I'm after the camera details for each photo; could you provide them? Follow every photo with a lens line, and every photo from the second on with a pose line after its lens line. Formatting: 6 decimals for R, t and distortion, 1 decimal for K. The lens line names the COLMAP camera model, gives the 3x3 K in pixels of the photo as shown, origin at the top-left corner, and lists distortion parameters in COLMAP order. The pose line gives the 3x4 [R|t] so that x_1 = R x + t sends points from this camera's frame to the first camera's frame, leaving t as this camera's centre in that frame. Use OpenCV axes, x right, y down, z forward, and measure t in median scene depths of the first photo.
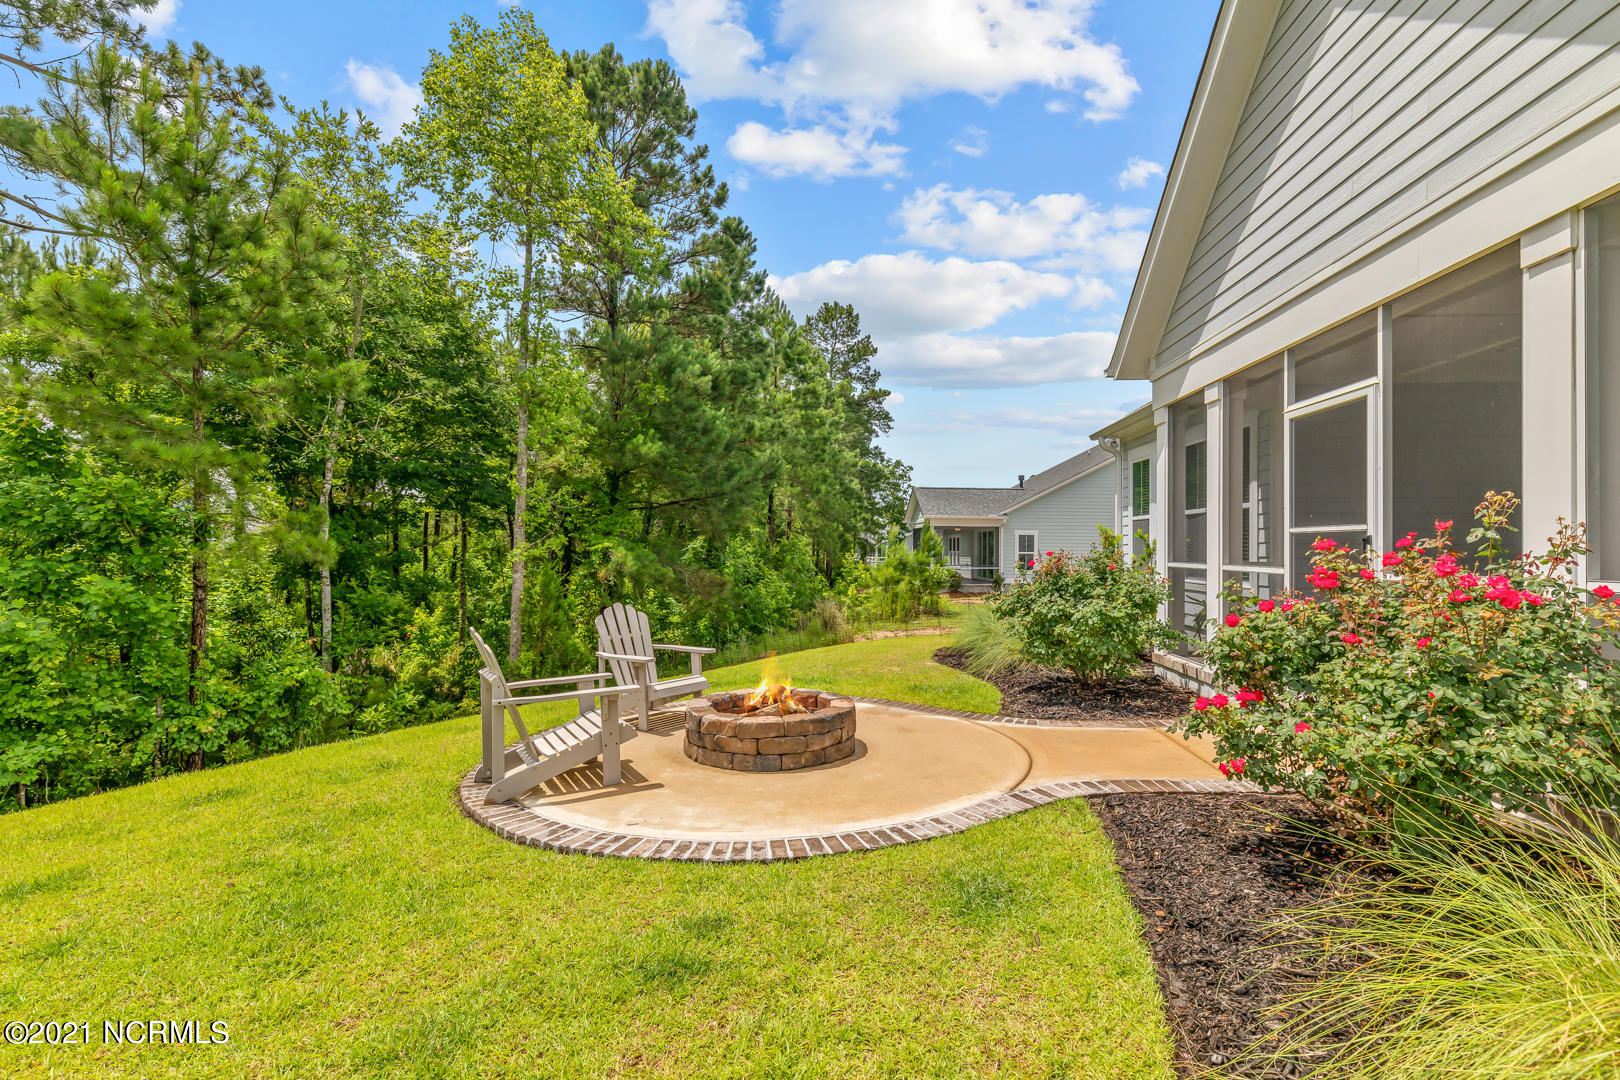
lens RADIAL K [[719.6, 0, 823.4], [0, 719.6, 547.5], [0, 0, 1]] dist [0.007664, -0.001261]
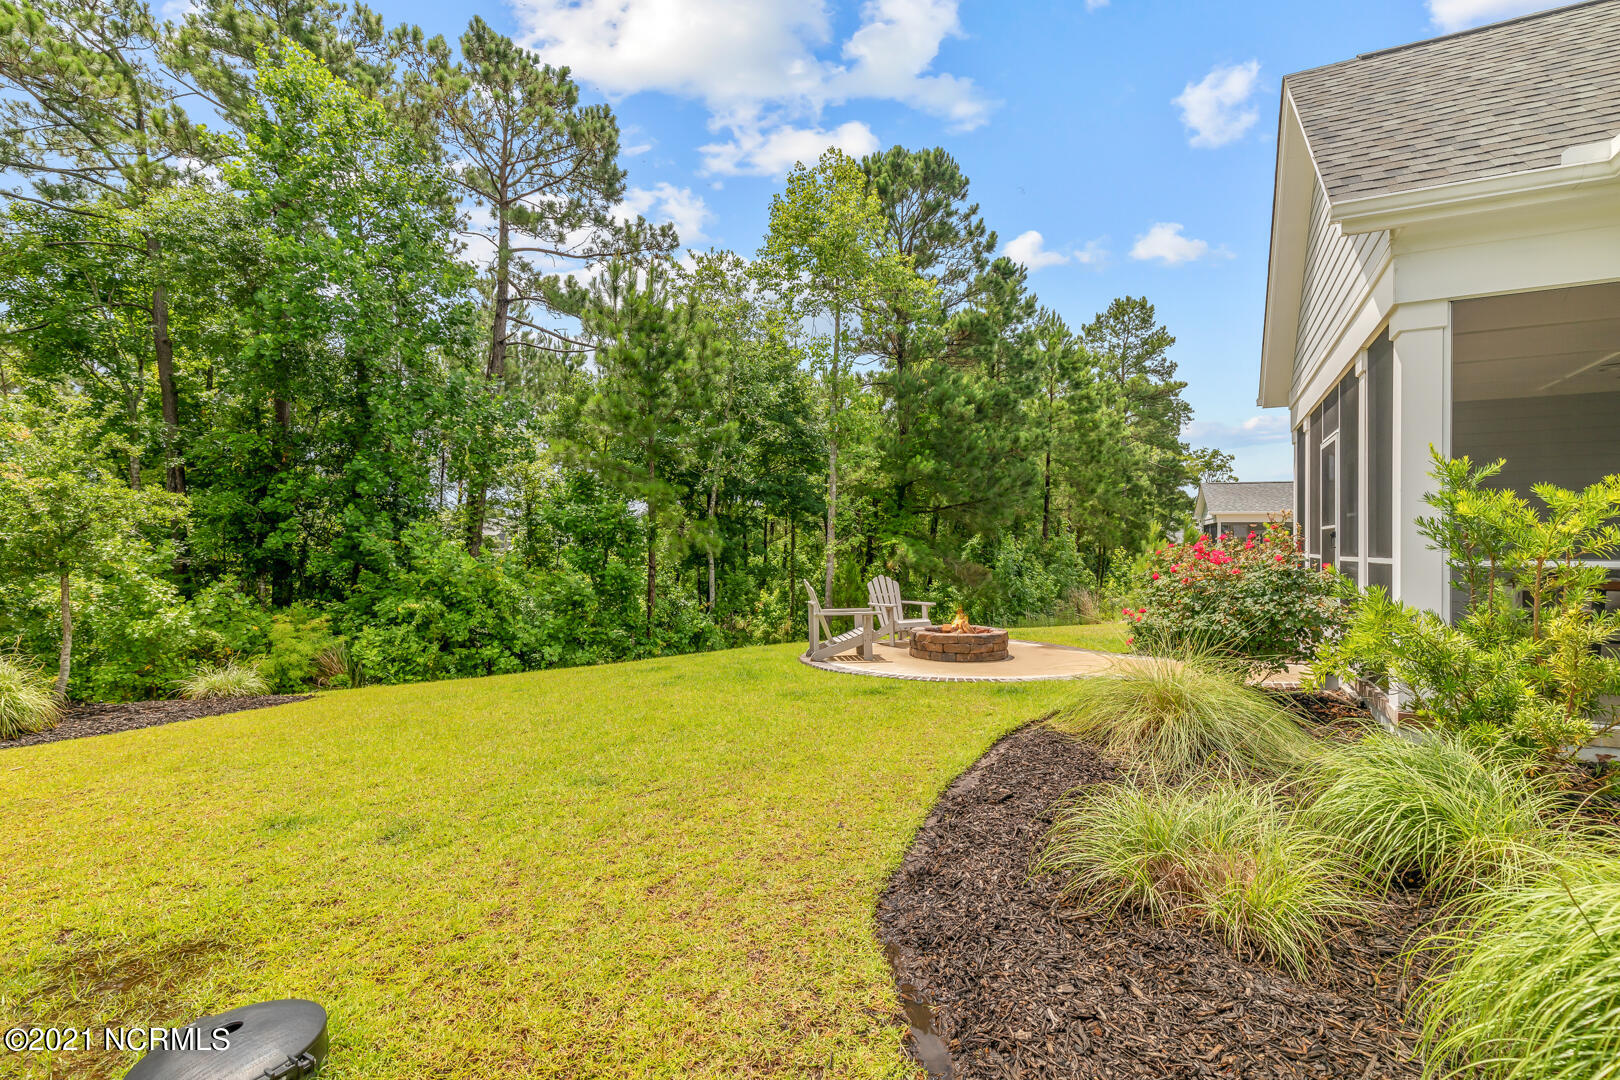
lens RADIAL K [[719.6, 0, 808.7], [0, 719.6, 541.9], [0, 0, 1]] dist [0.007664, -0.001261]
pose [[0.906524, -0.002797, -0.422145, 0.092157], [0.000671, 0.999986, -0.005184, 0.002835], [0.422154, 0.004417, 0.906513, -0.202508]]
